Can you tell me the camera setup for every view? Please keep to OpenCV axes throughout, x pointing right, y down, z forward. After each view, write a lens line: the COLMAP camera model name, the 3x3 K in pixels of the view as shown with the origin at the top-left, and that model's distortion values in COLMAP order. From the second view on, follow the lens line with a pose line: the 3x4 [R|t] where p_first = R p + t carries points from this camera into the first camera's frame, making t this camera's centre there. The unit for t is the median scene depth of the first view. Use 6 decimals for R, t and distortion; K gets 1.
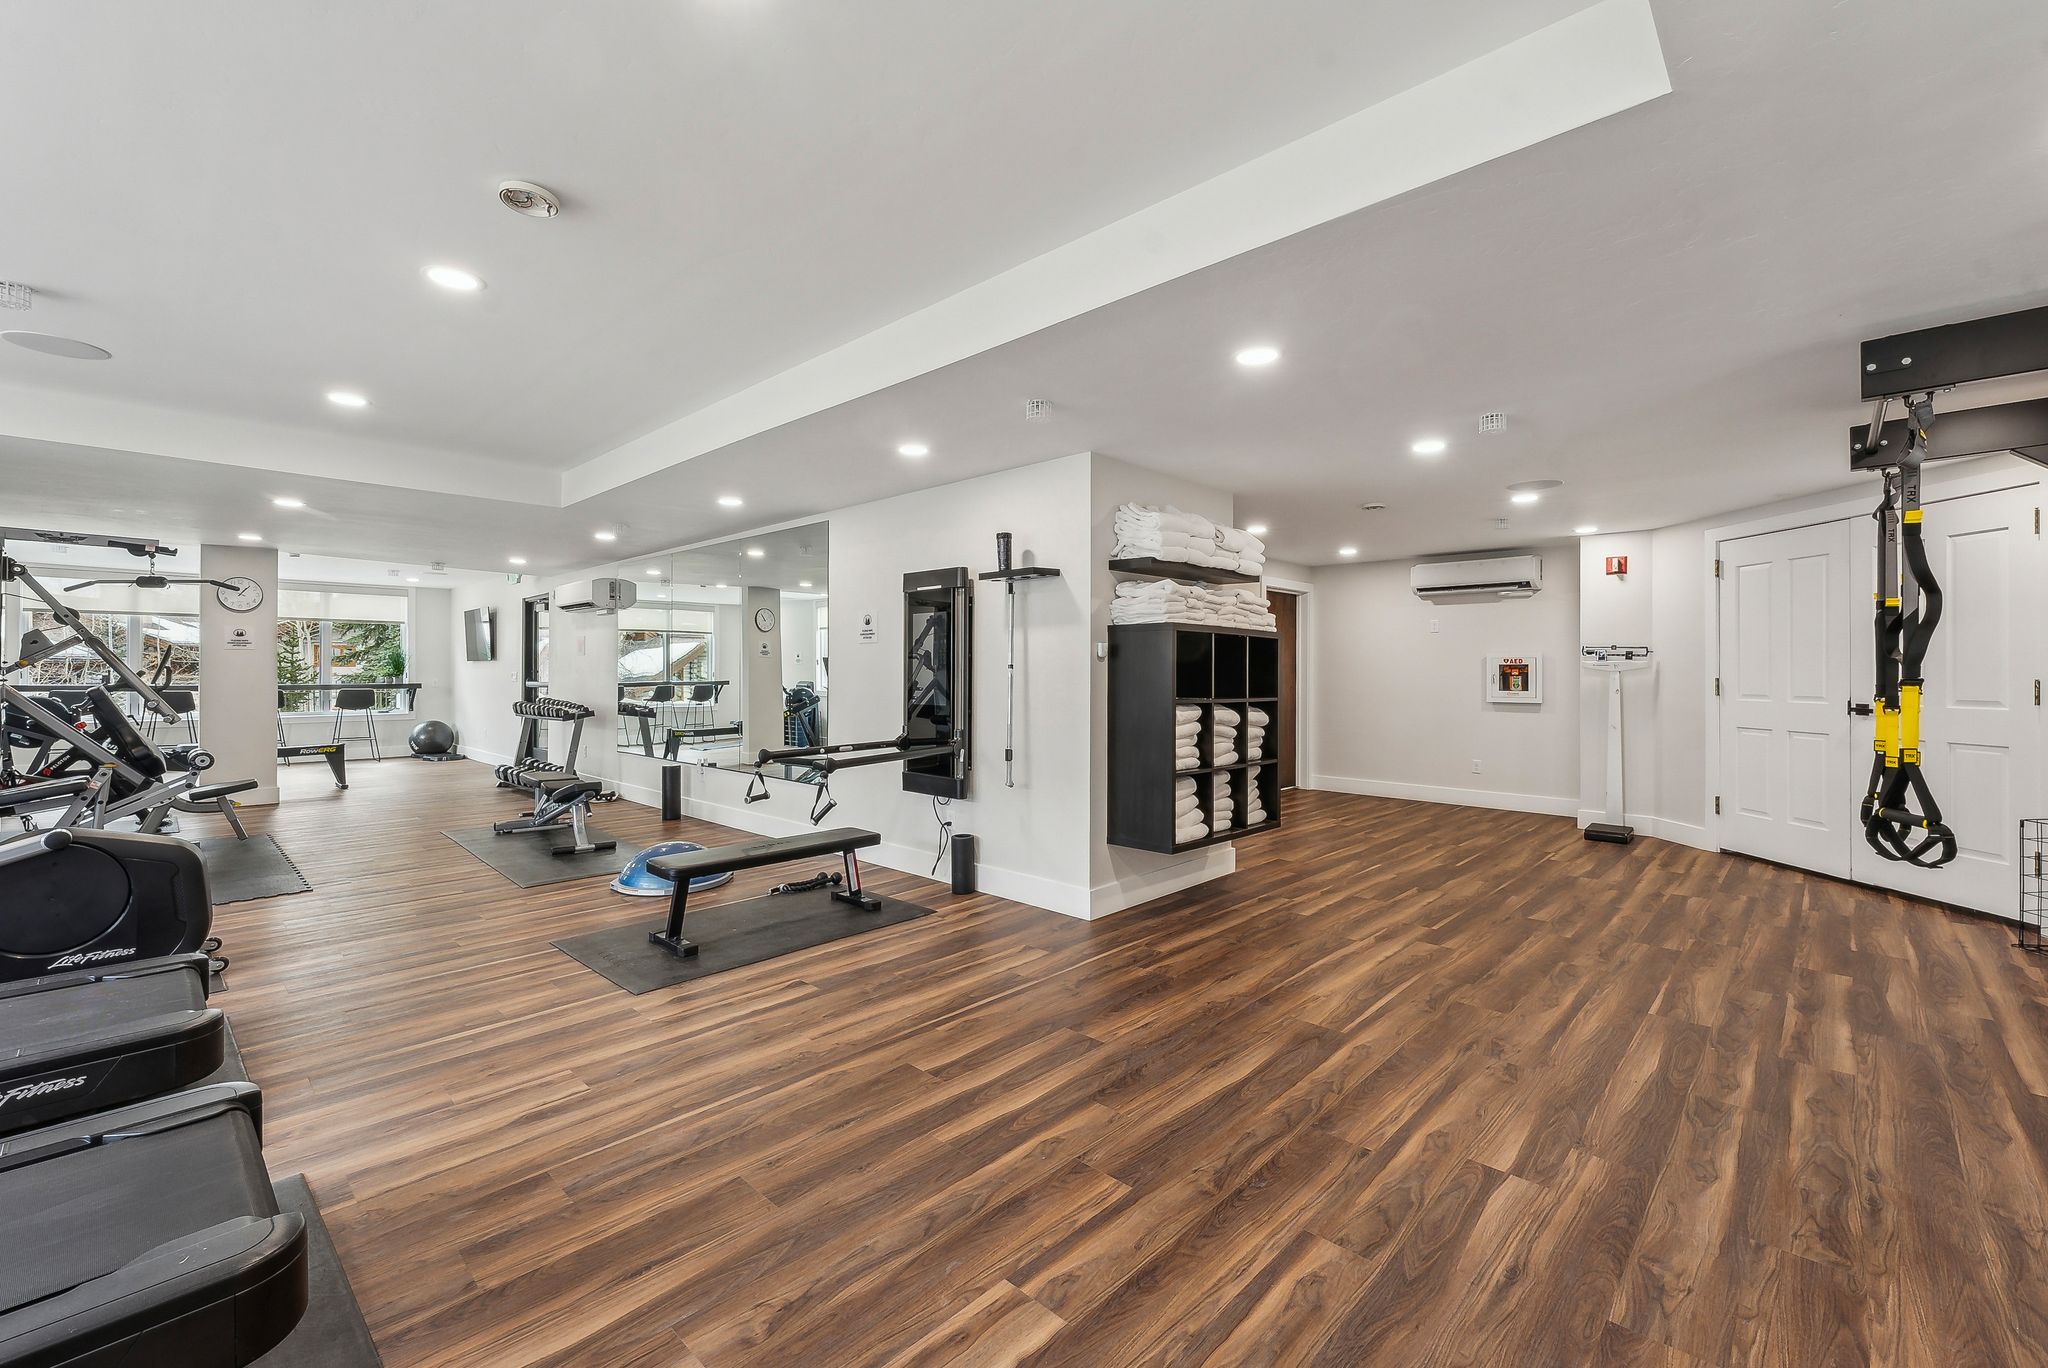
lens RADIAL K [[860.9, 0, 1024.0], [0, 860.9, 684.0], [0, 0, 1]] dist [-0.002640, -0.000002]
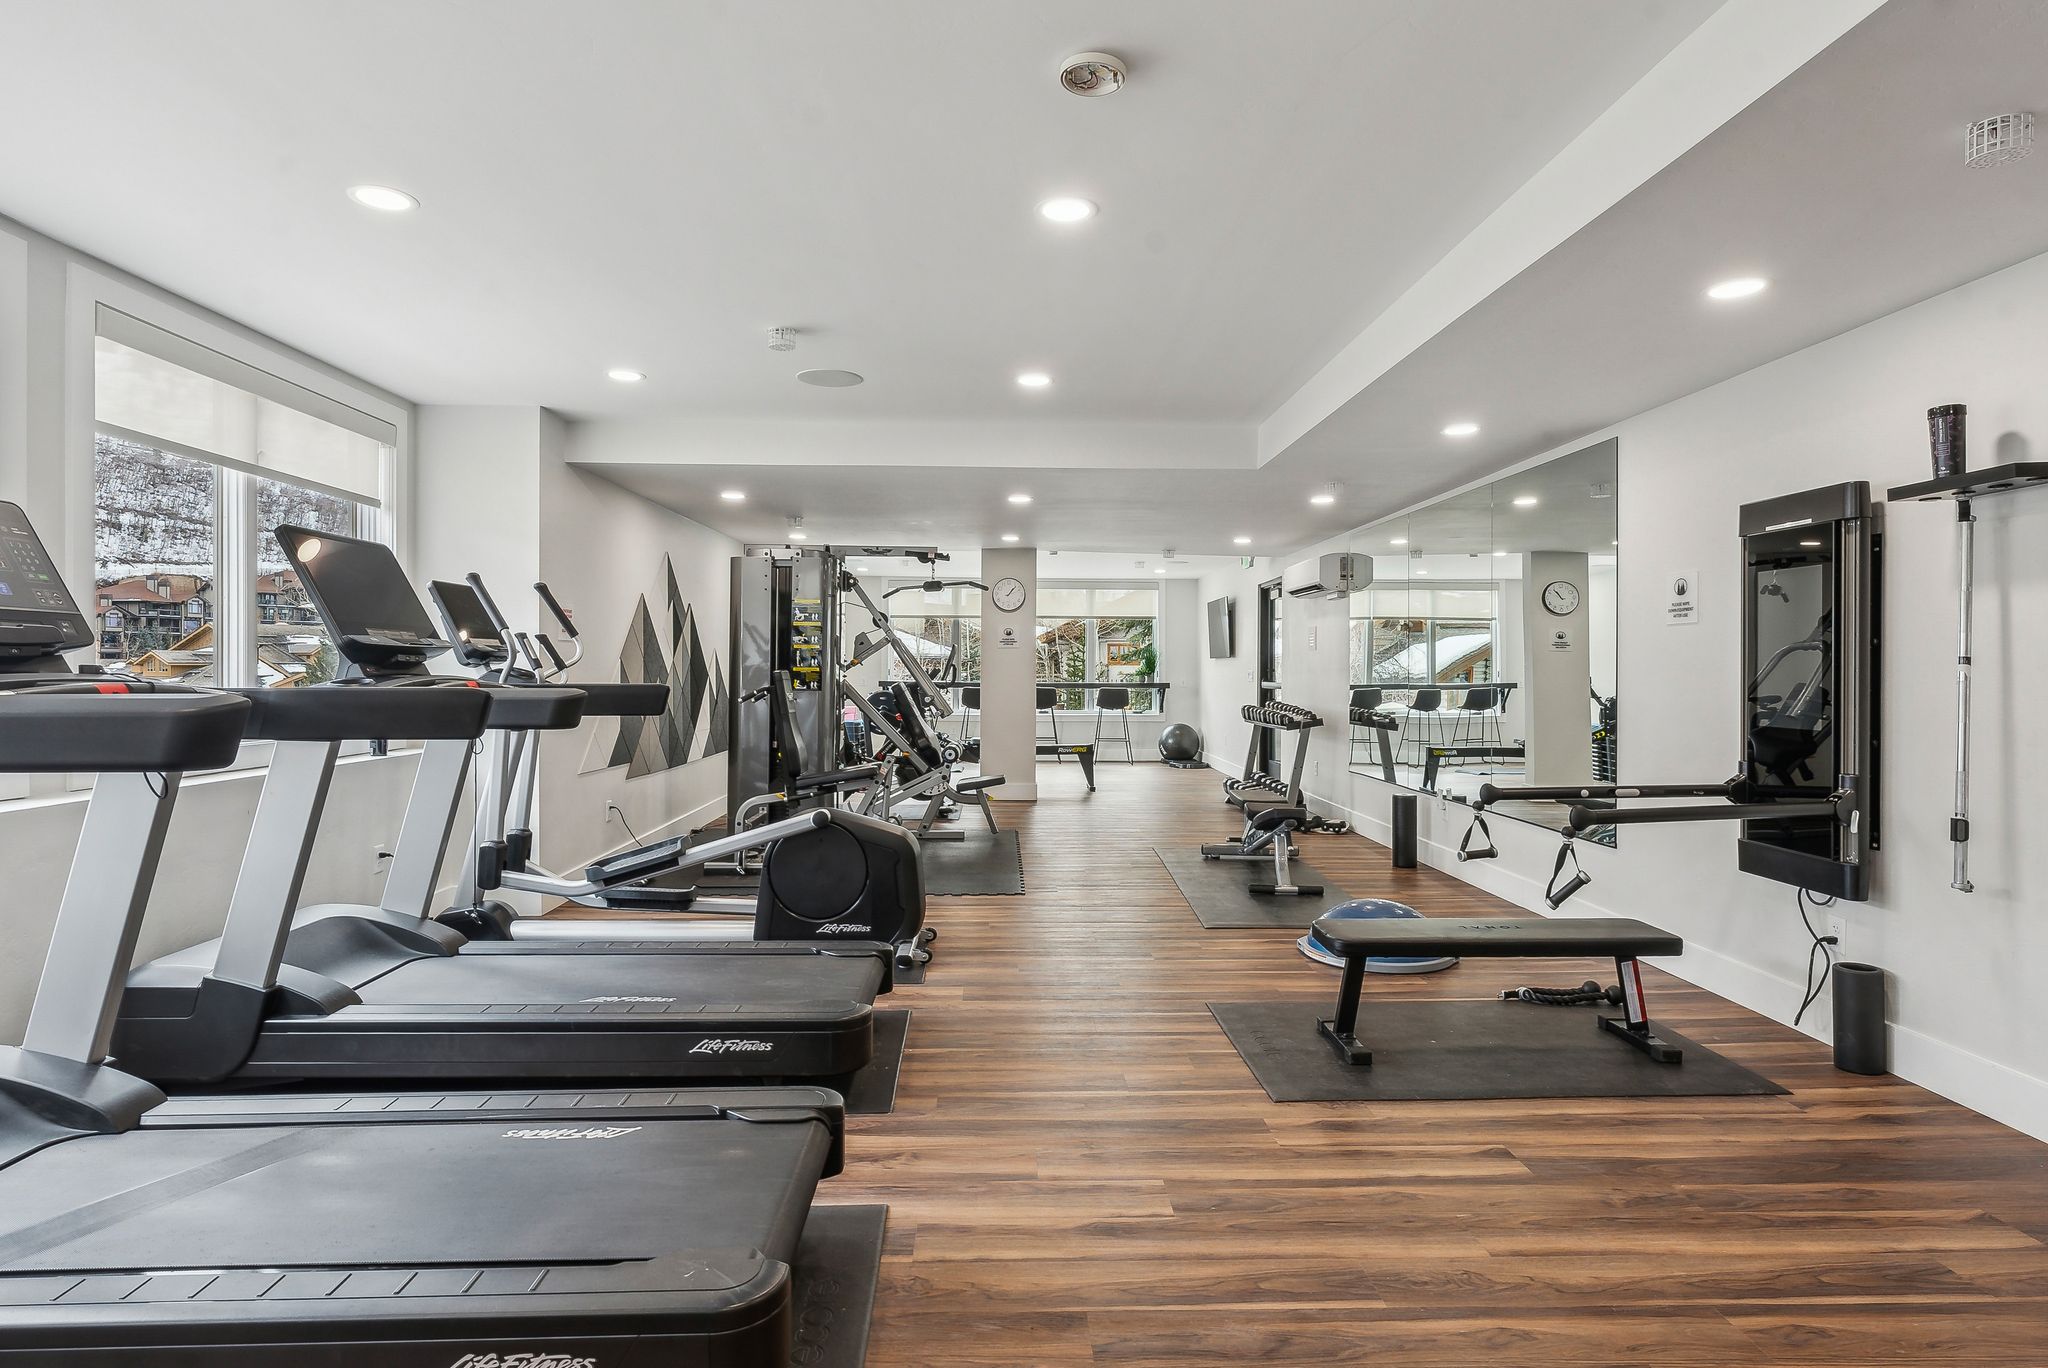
lens RADIAL K [[1099.2, 0, 1020.8], [0, 1099.2, 673.2], [0, 0, 1]] dist [-0.001812, -0.000514]
pose [[0.705404, 0.003657, -0.708796, 0.047075], [-0.012921, 0.999887, -0.007701, -0.000120], [0.708688, 0.014590, 0.705372, 0.114526]]
